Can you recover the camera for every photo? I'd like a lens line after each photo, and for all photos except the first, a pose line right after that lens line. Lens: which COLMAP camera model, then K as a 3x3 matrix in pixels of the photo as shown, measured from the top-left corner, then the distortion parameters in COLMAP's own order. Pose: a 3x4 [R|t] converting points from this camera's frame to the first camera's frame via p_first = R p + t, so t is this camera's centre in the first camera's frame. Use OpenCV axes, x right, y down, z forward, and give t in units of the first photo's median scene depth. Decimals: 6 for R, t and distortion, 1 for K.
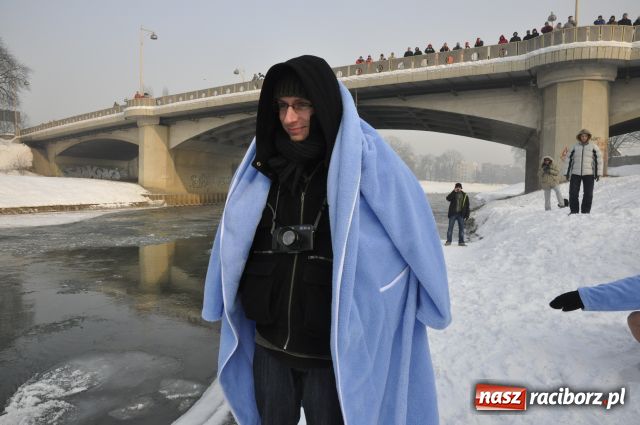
lens RADIAL K [[435.0, 0, 322.1], [0, 435.0, 213.9], [0, 0, 1]] dist [-0.118217, 0.079708]
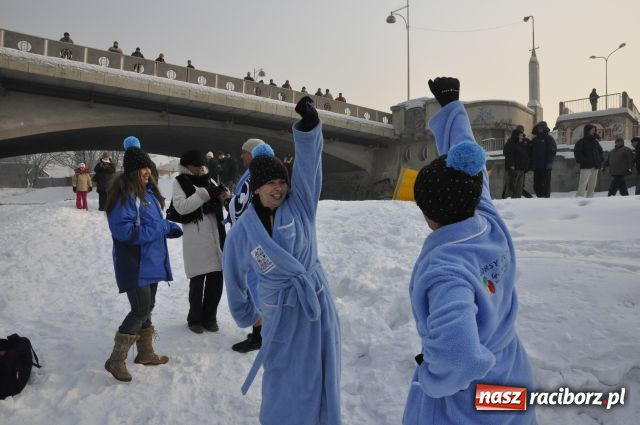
lens RADIAL K [[435.0, 0, 322.1], [0, 435.0, 213.9], [0, 0, 1]] dist [-0.118217, 0.079708]
pose [[0.388910, -0.015466, 0.921146, 0.130759], [0.058041, 0.998284, -0.007744, -0.017716], [-0.919445, 0.056476, 0.389141, 0.054049]]
